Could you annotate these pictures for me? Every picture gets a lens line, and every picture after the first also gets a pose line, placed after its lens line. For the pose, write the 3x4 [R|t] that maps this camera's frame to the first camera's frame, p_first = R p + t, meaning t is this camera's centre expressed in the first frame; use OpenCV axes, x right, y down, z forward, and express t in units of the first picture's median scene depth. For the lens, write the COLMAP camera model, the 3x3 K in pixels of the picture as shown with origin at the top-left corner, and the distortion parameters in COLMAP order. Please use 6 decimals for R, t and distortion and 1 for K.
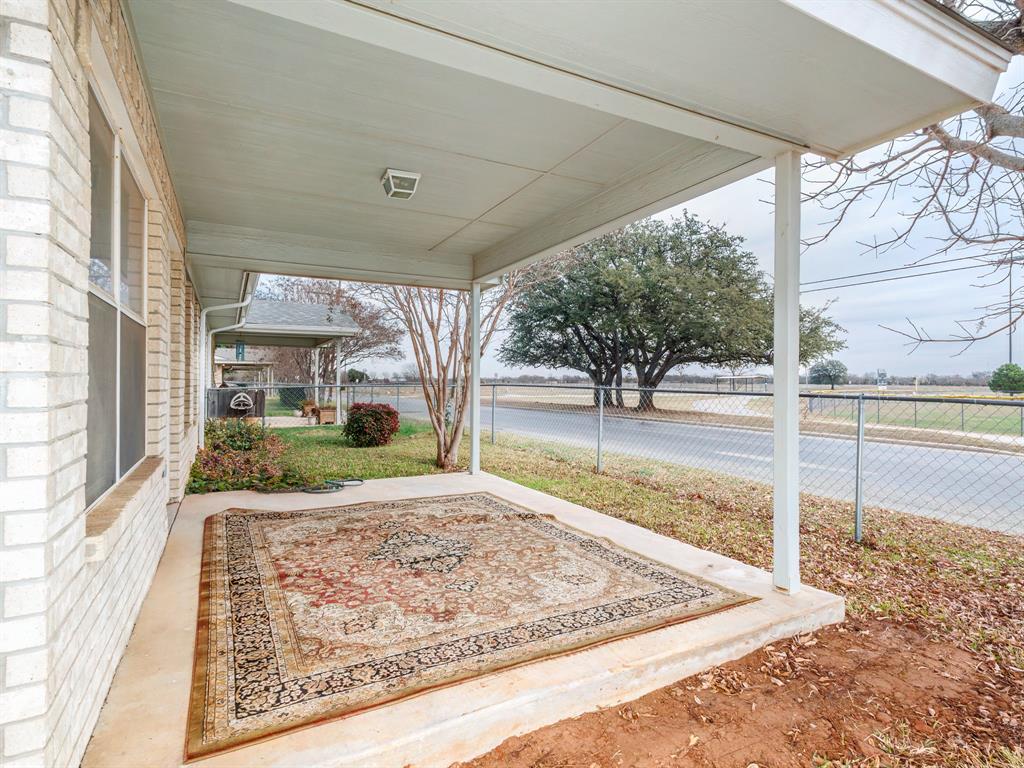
lens RADIAL K [[530.5, 0, 512.6], [0, 530.5, 383.0], [0, 0, 1]] dist [0.007073, 0.000836]
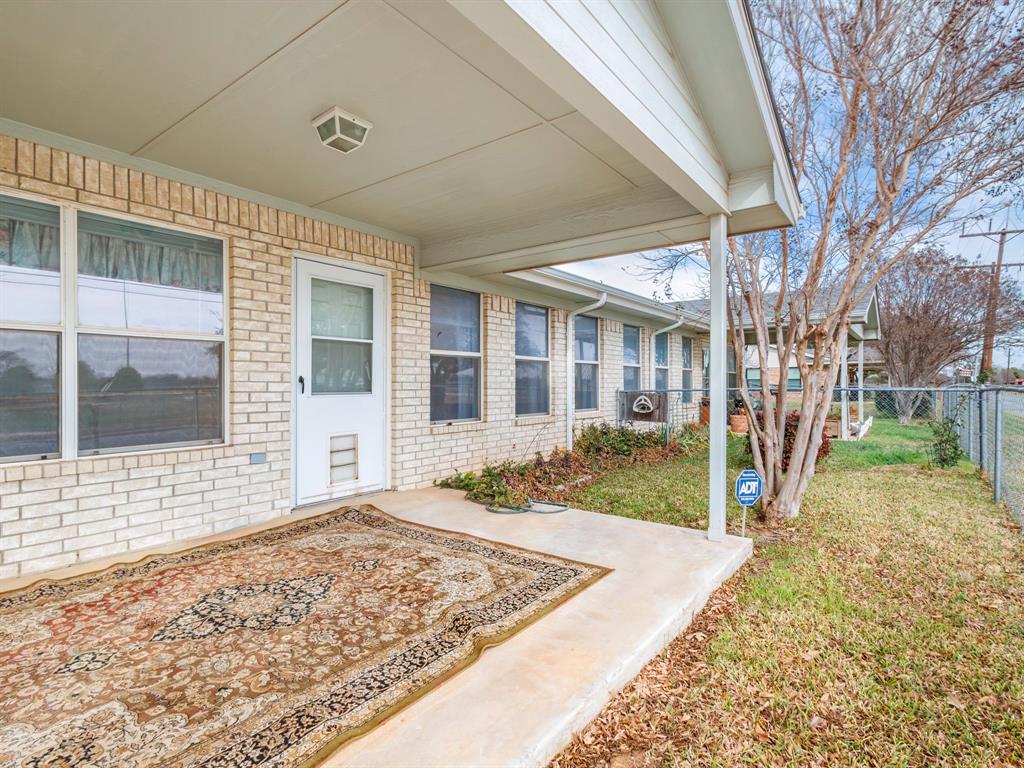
lens RADIAL K [[530.5, 0, 508.2], [0, 530.5, 384.2], [0, 0, 1]] dist [0.007073, 0.000836]
pose [[0.424196, -0.001632, -0.905569, 0.731207], [0.000227, 0.999999, -0.001696, -0.001063], [0.905570, 0.000514, 0.424196, 1.080645]]
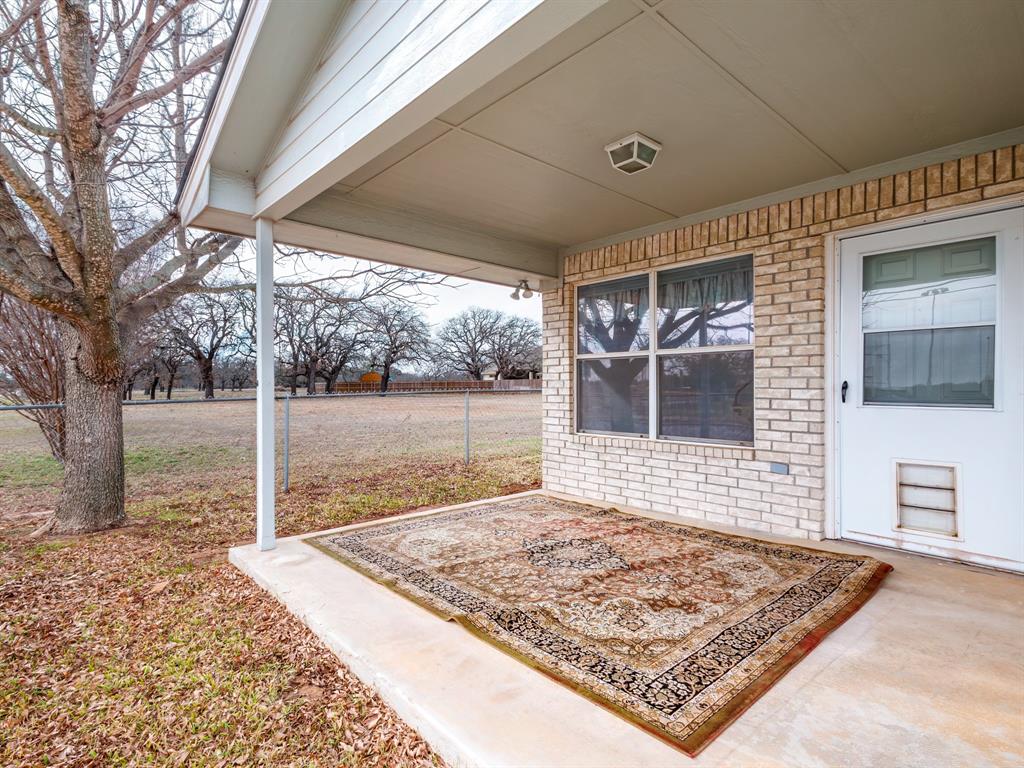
lens RADIAL K [[530.5, 0, 506.8], [0, 530.5, 384.7], [0, 0, 1]] dist [0.007073, 0.000836]
pose [[-0.971454, -0.000994, -0.237226, 0.214713], [-0.000775, 0.999999, -0.001016, -0.015971], [0.237227, -0.000803, -0.971454, 2.137521]]
